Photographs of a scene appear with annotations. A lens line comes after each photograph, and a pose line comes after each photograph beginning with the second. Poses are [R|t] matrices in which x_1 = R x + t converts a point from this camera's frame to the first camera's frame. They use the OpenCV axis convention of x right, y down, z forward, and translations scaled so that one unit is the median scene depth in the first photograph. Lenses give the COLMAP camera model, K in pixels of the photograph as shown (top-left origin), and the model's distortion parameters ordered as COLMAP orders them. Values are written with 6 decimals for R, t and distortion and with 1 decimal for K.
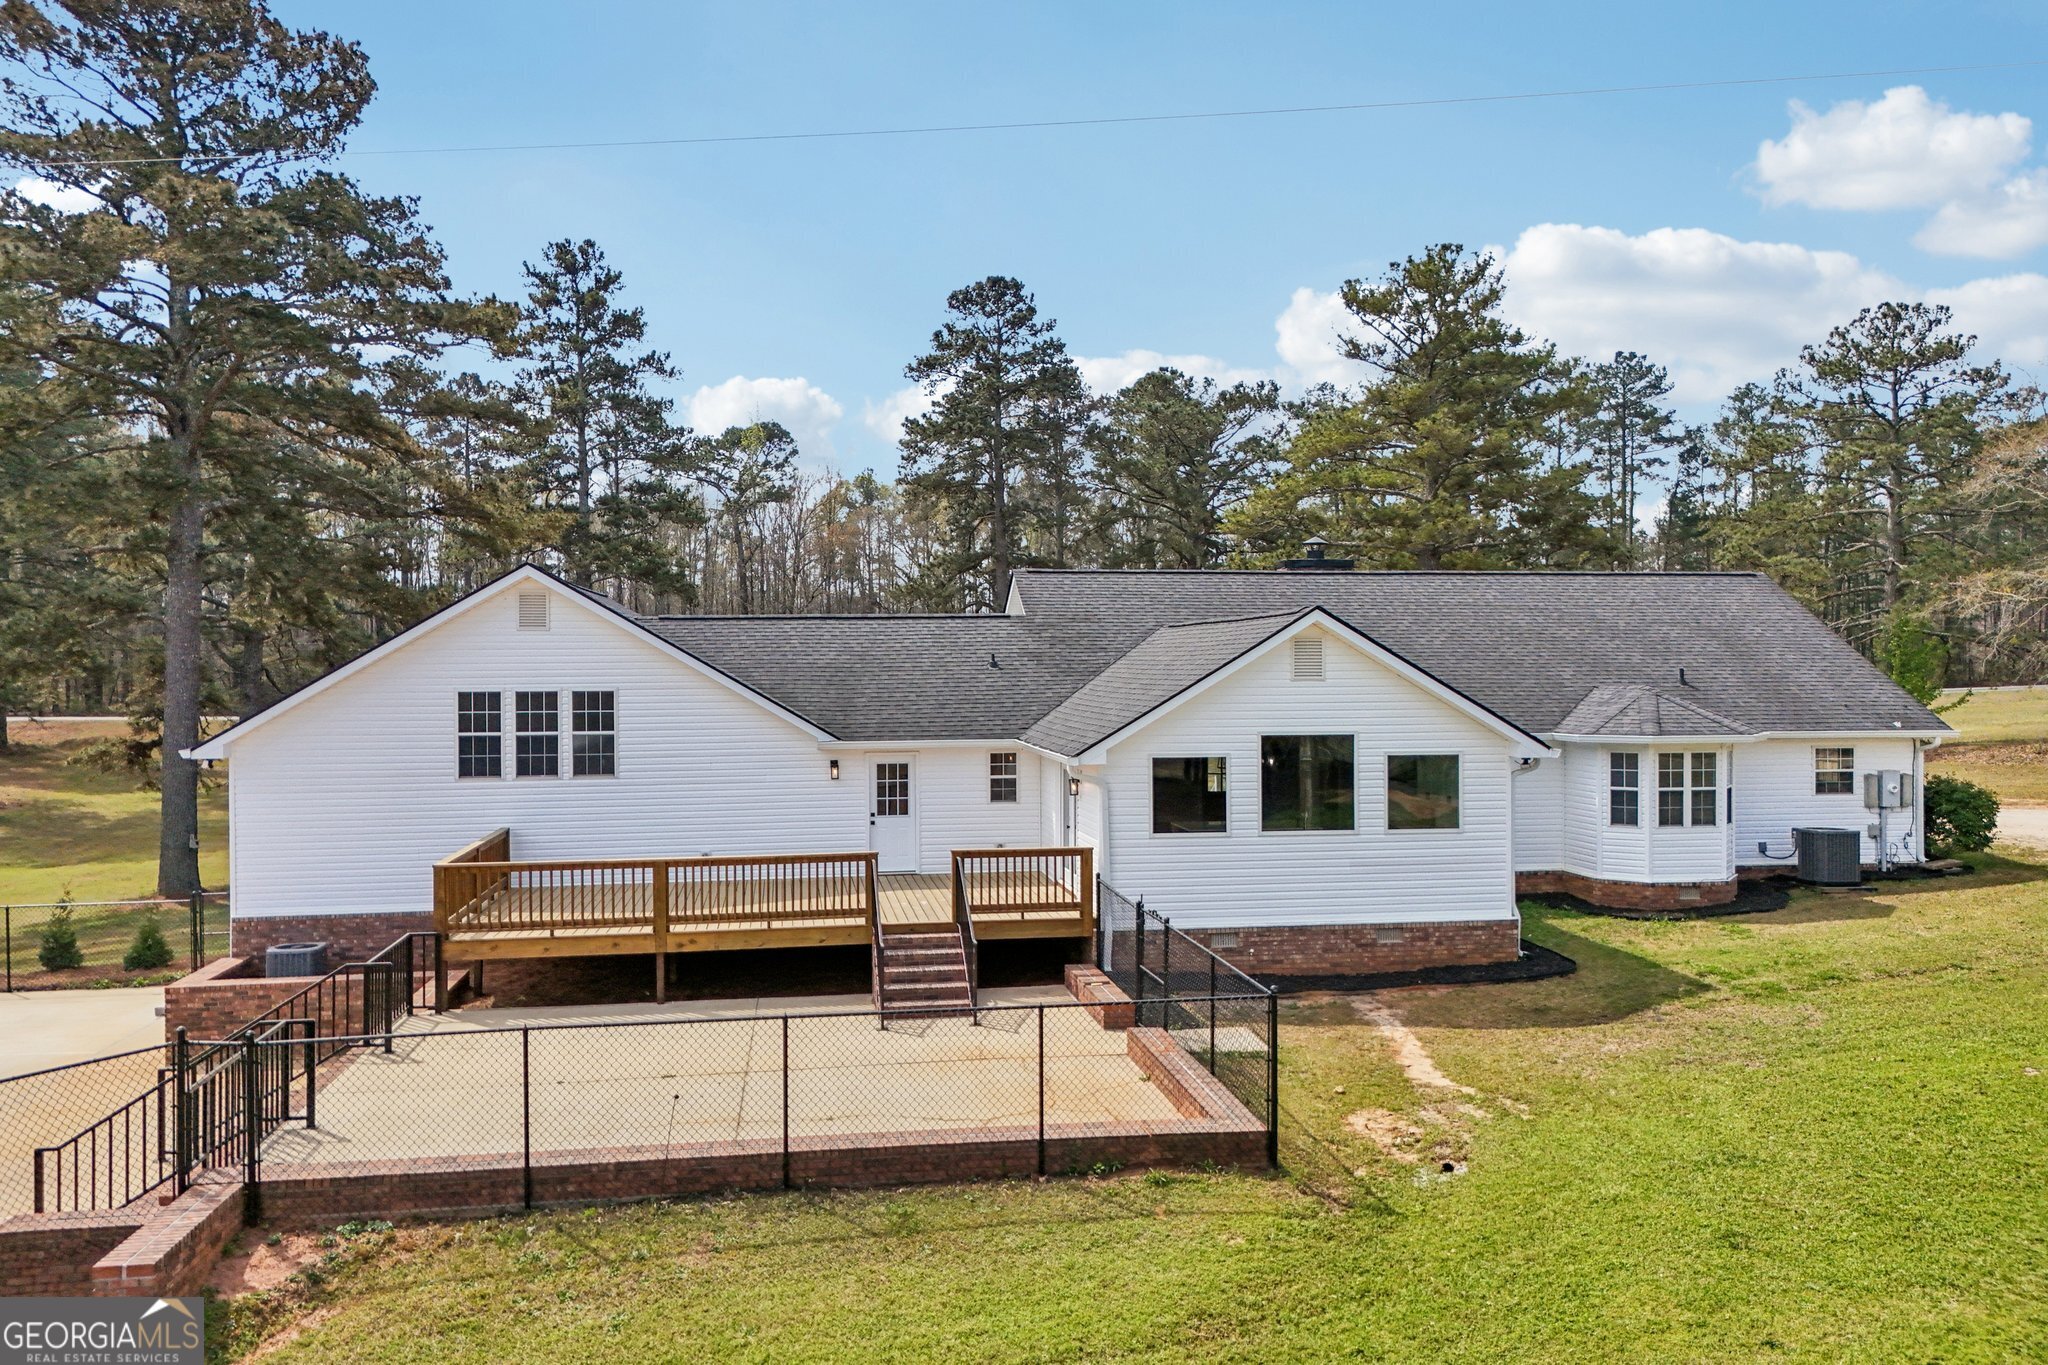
lens RADIAL K [[1515.3, 0, 1024.0], [0, 1515.3, 682.5], [0, 0, 1]] dist [0.139404, -0.209201]
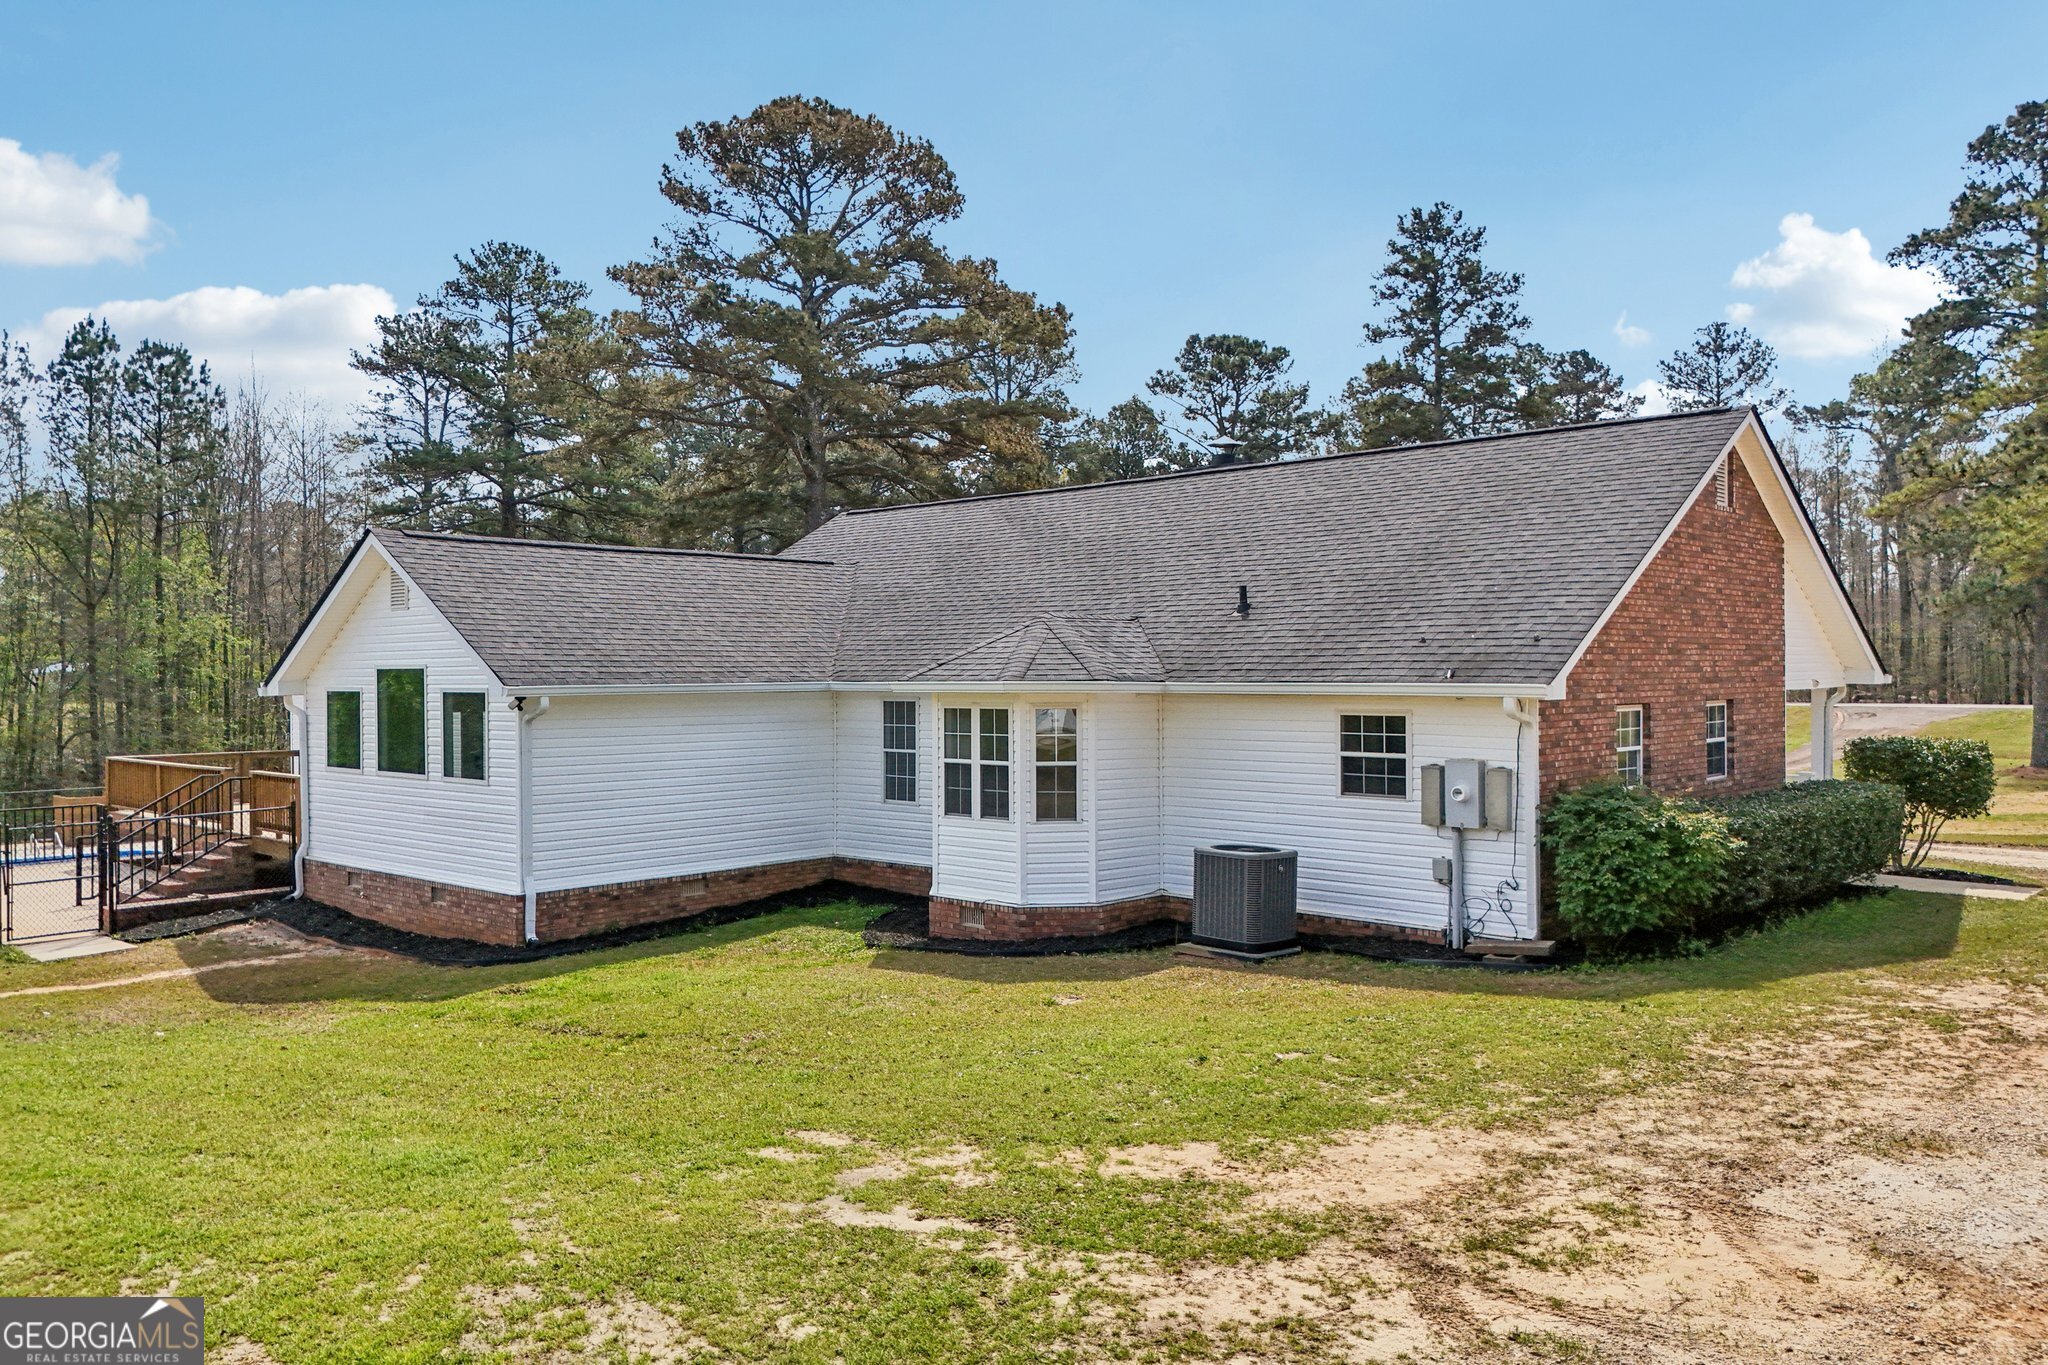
lens RADIAL K [[1515.3, 0, 1024.0], [0, 1515.3, 682.5], [0, 0, 1]] dist [0.139404, -0.209201]
pose [[0.612738, 0.006414, -0.790260, 0.901480], [-0.003406, 0.999979, 0.005476, 0.028617], [0.790279, -0.000664, 0.612747, 0.570270]]
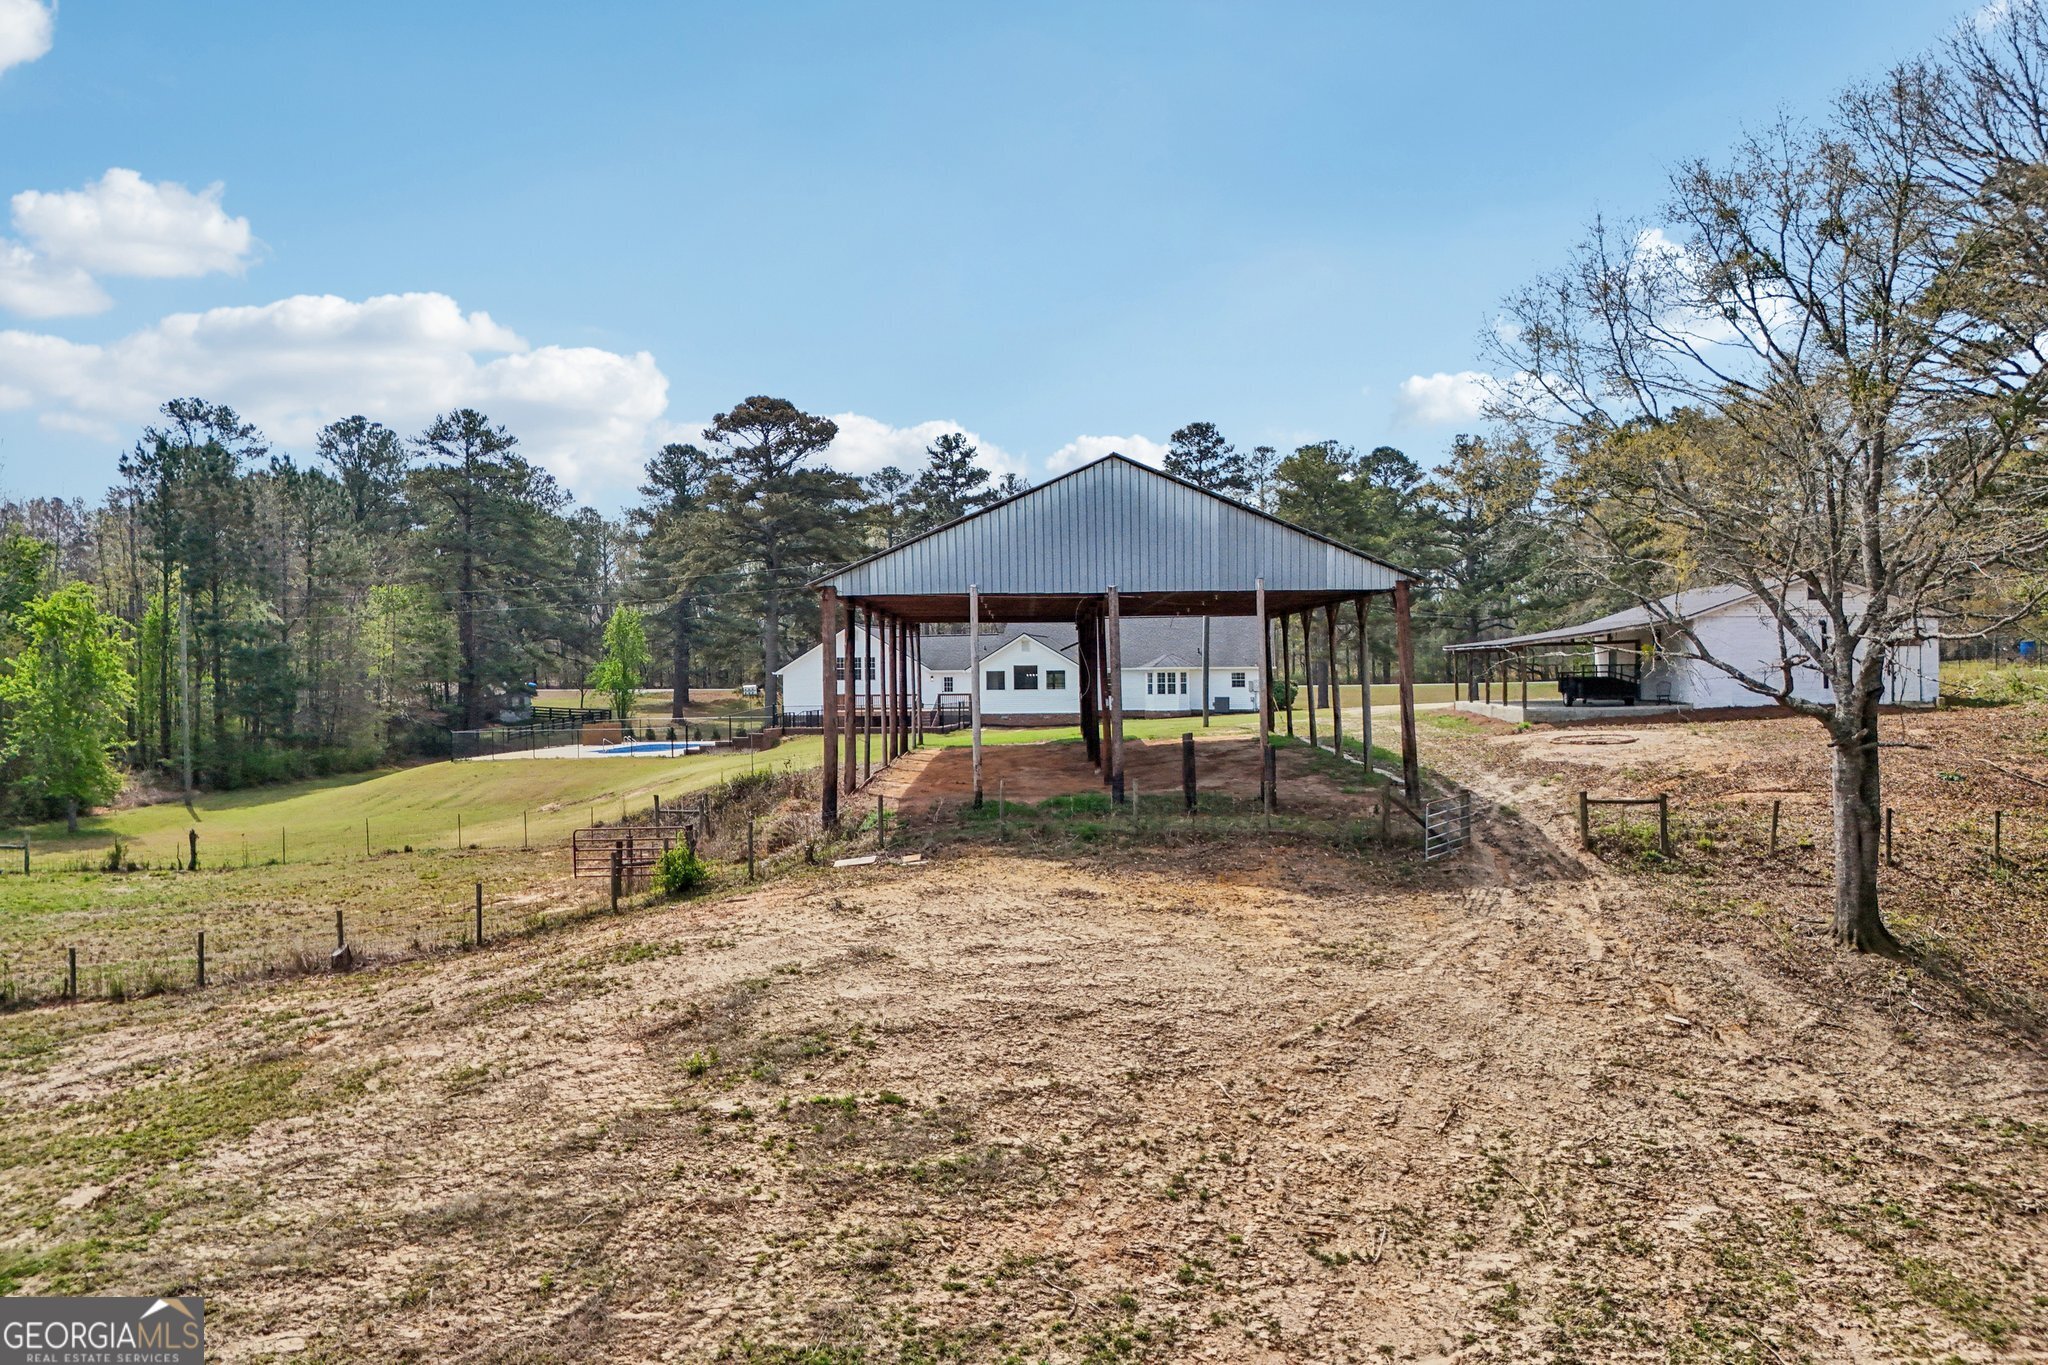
lens RADIAL K [[1527.2, 0, 1024.0], [0, 1527.2, 682.5], [0, 0, 1]] dist [0.024777, -0.001695]
pose [[0.945809, -0.004130, -0.324696, 1.144850], [0.004029, 0.999991, -0.000984, 0.064641], [0.324698, -0.000377, 0.945818, -2.138090]]
